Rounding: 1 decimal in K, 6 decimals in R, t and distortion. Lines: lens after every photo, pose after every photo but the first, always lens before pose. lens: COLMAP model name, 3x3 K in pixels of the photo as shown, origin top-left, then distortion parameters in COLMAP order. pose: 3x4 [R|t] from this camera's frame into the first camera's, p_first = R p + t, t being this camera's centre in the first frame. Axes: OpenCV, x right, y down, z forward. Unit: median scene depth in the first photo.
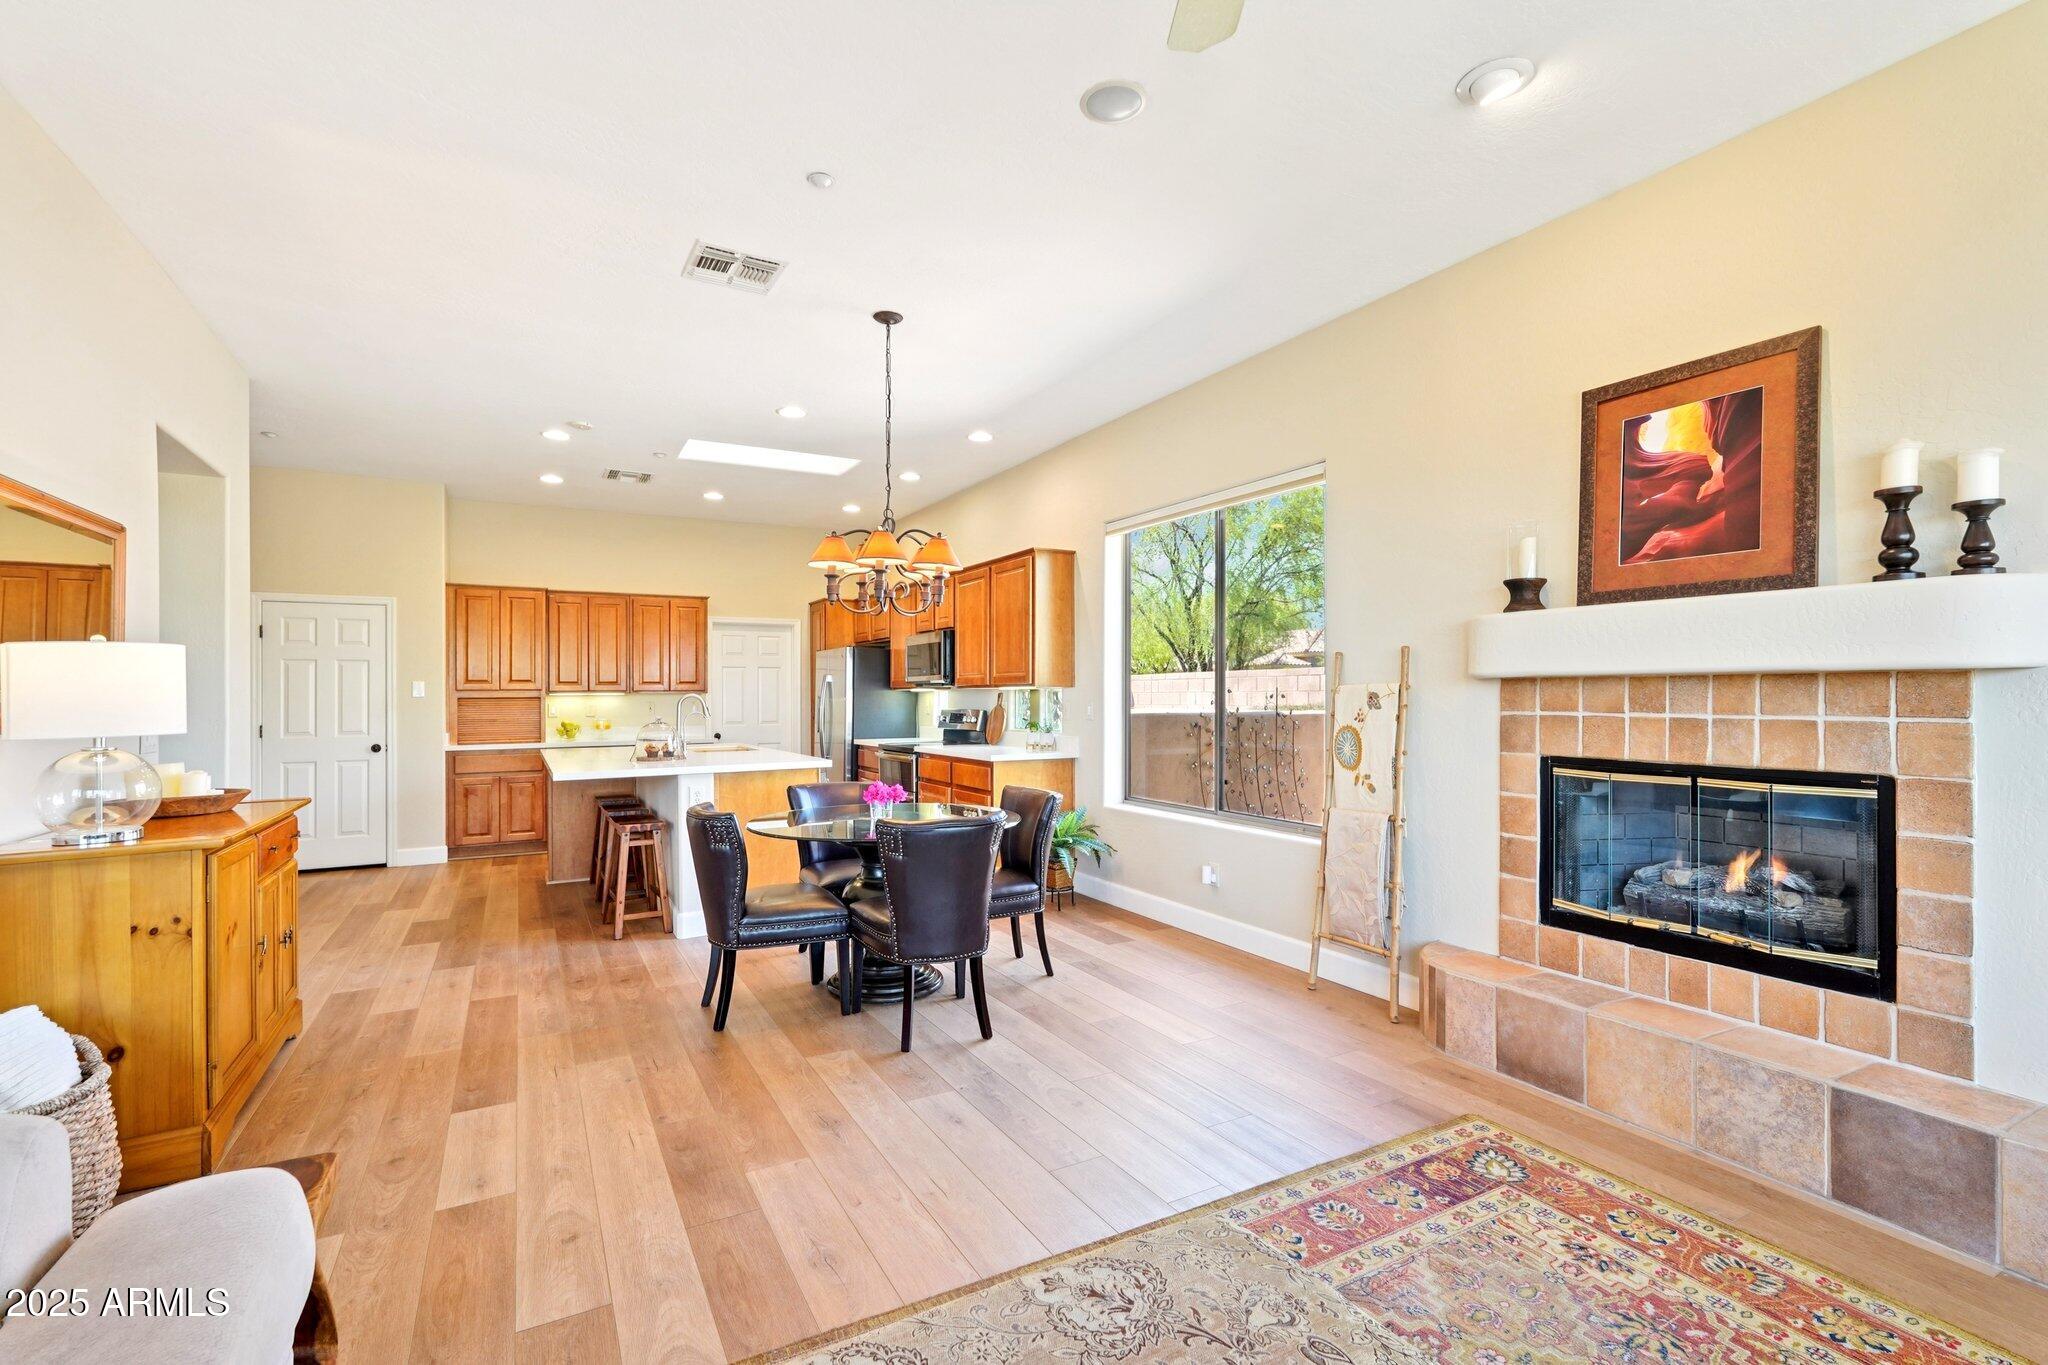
lens RADIAL K [[909.1, 0, 1029.9], [0, 909.1, 689.7], [0, 0, 1]] dist [-0.002134, 0.000432]
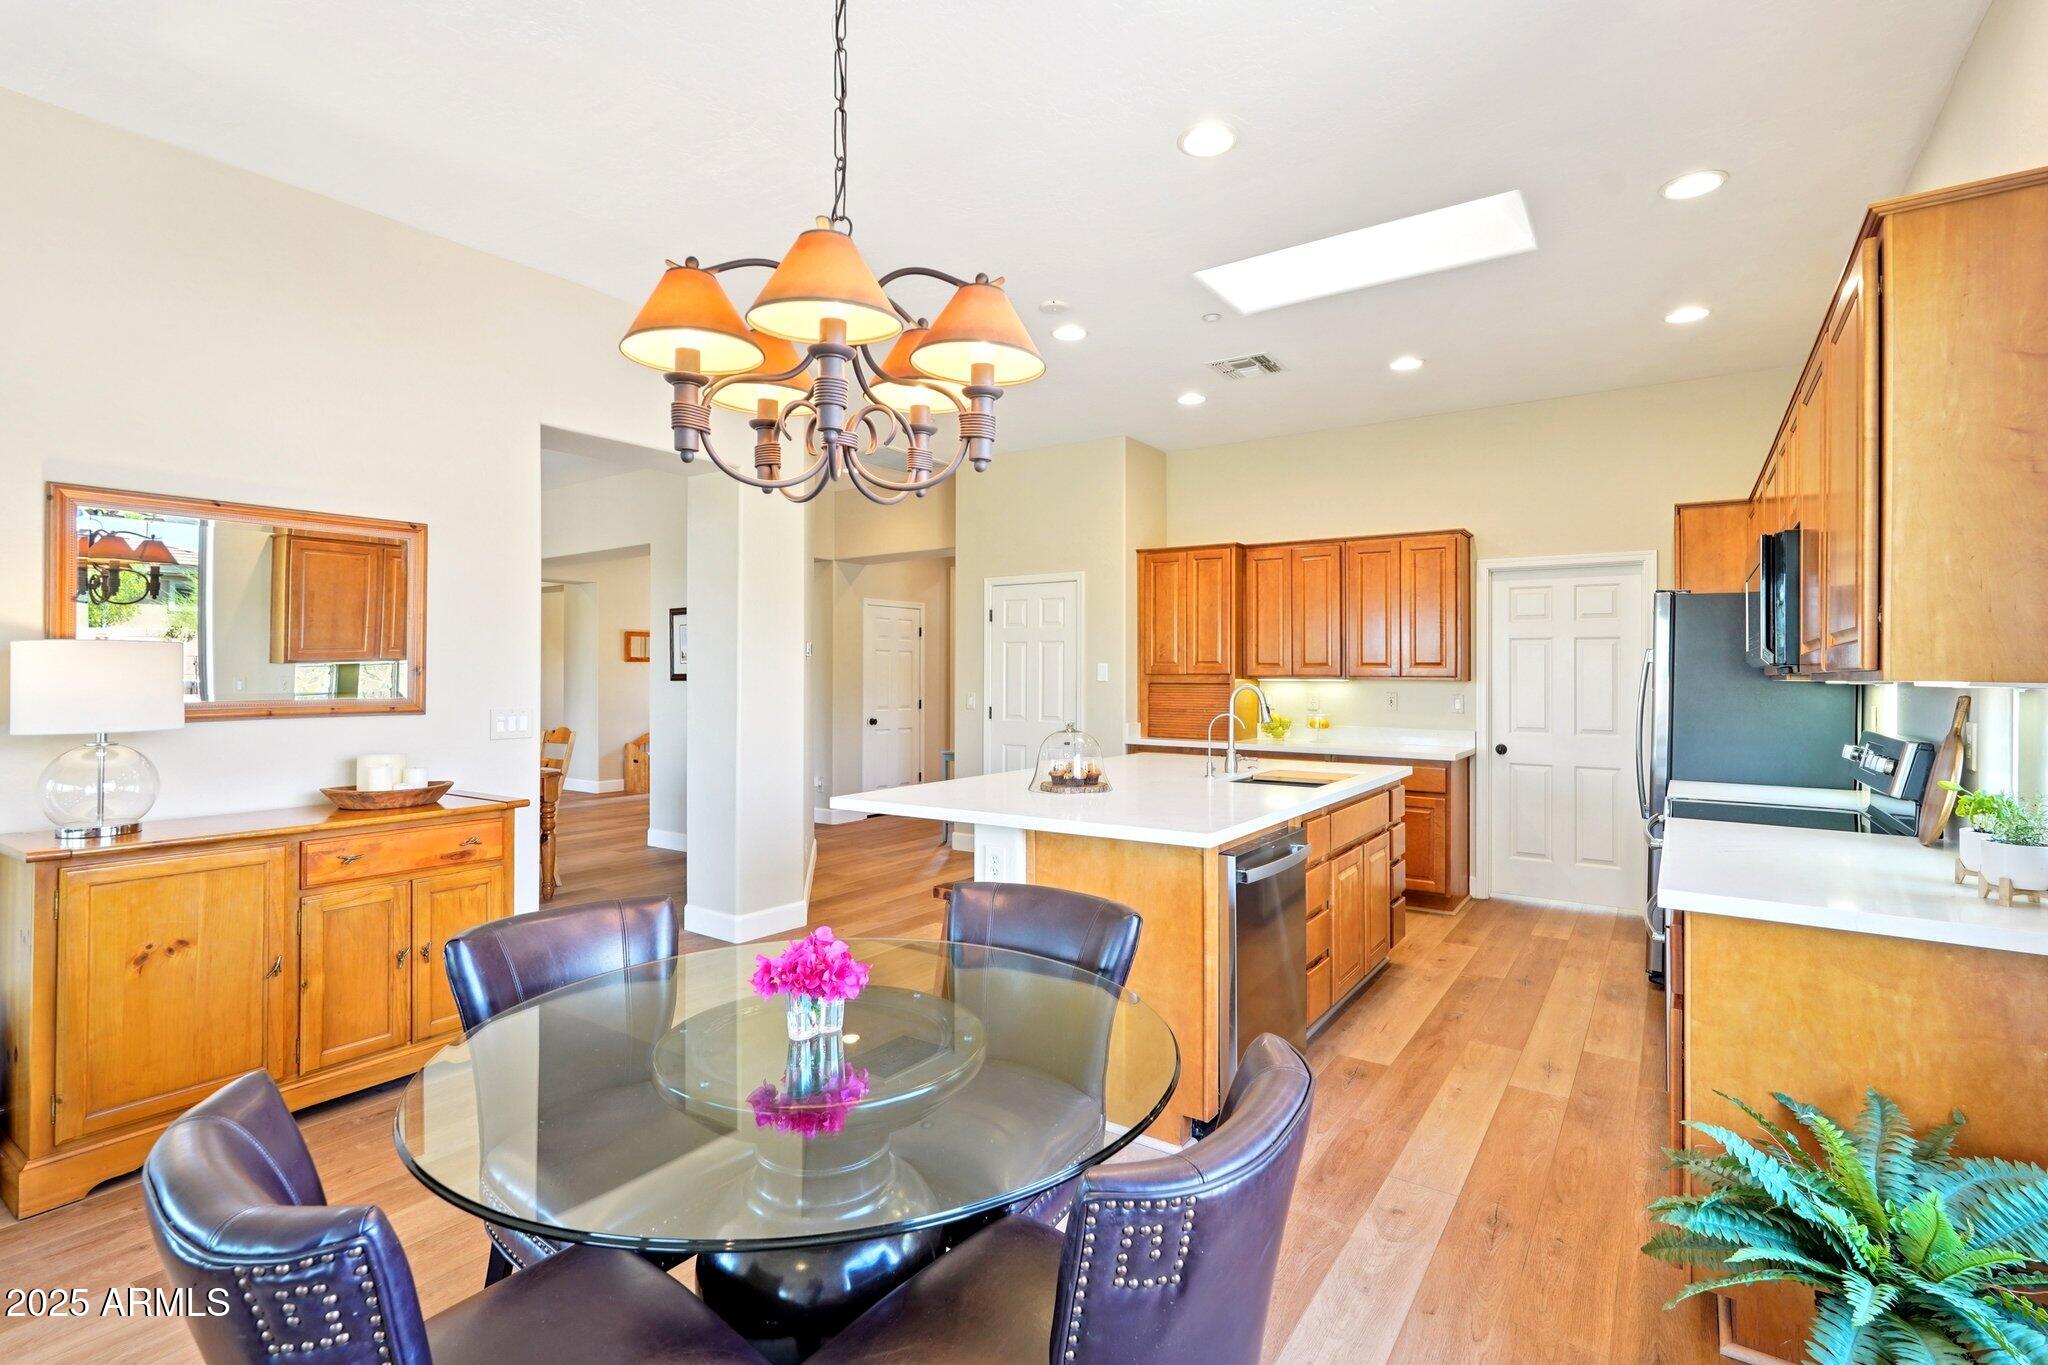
lens RADIAL K [[958.0, 0, 1014.7], [0, 958.0, 664.2], [0, 0, 1]] dist [-0.001844, 0.000302]
pose [[0.433659, -0.000646, -0.901077, 0.294174], [-0.001086, 0.999999, -0.001240, -0.016557], [0.901076, 0.001516, 0.433658, 1.118003]]
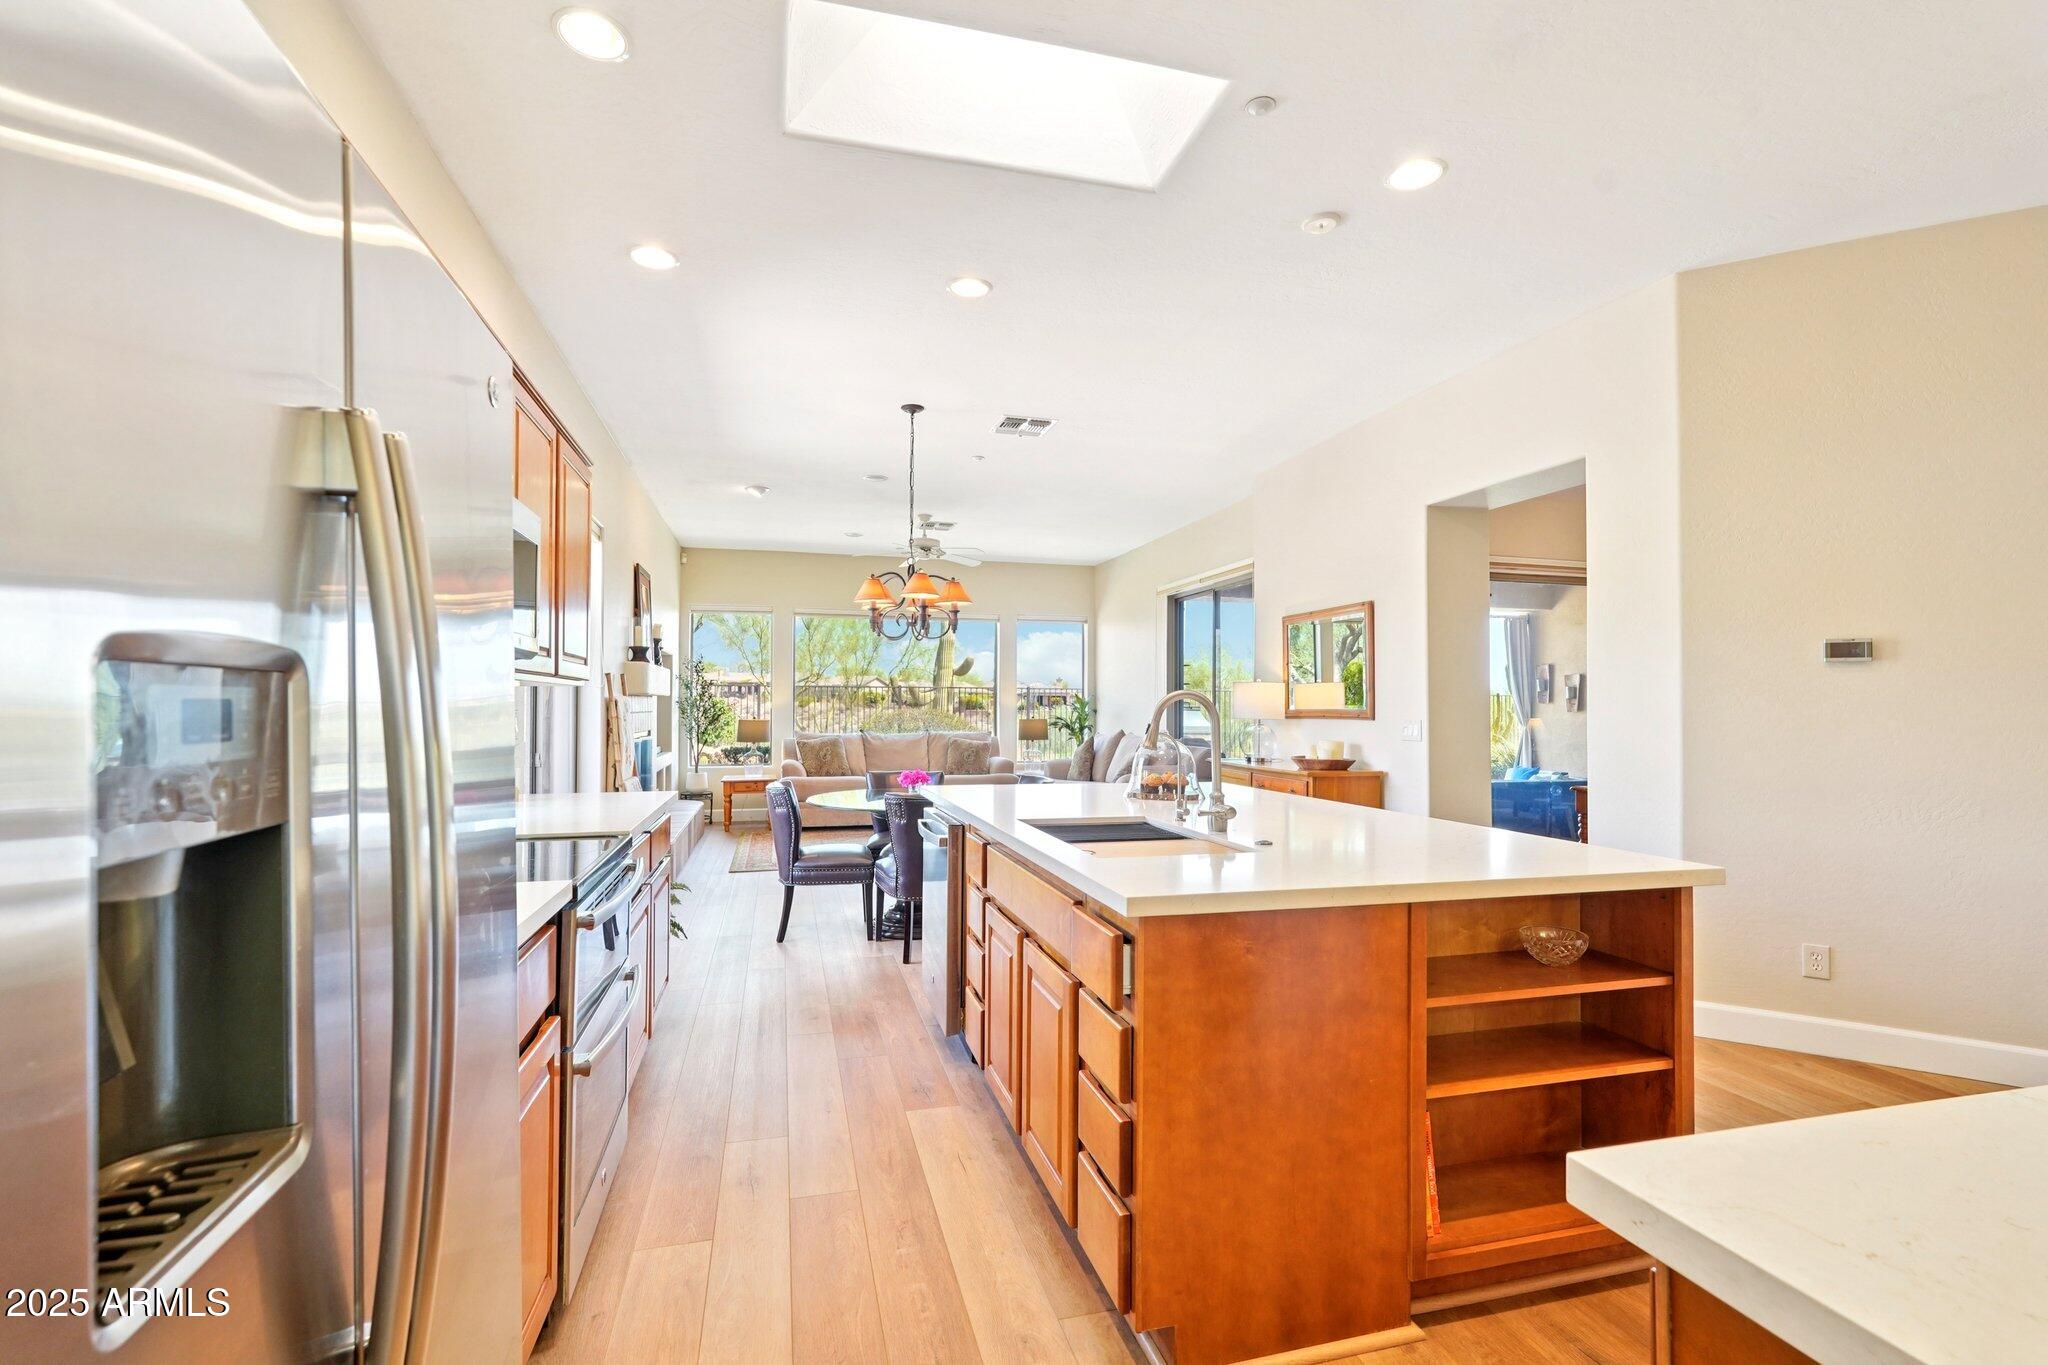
lens RADIAL K [[929.4, 0, 1023.4], [0, 929.4, 676.6], [0, 0, 1]] dist [-0.002253, -0.000046]
pose [[-0.967426, 0.008211, 0.253019, -0.800992], [-0.001163, 0.999319, -0.036876, 0.025292], [-0.253150, -0.035969, -0.966758, 2.785817]]
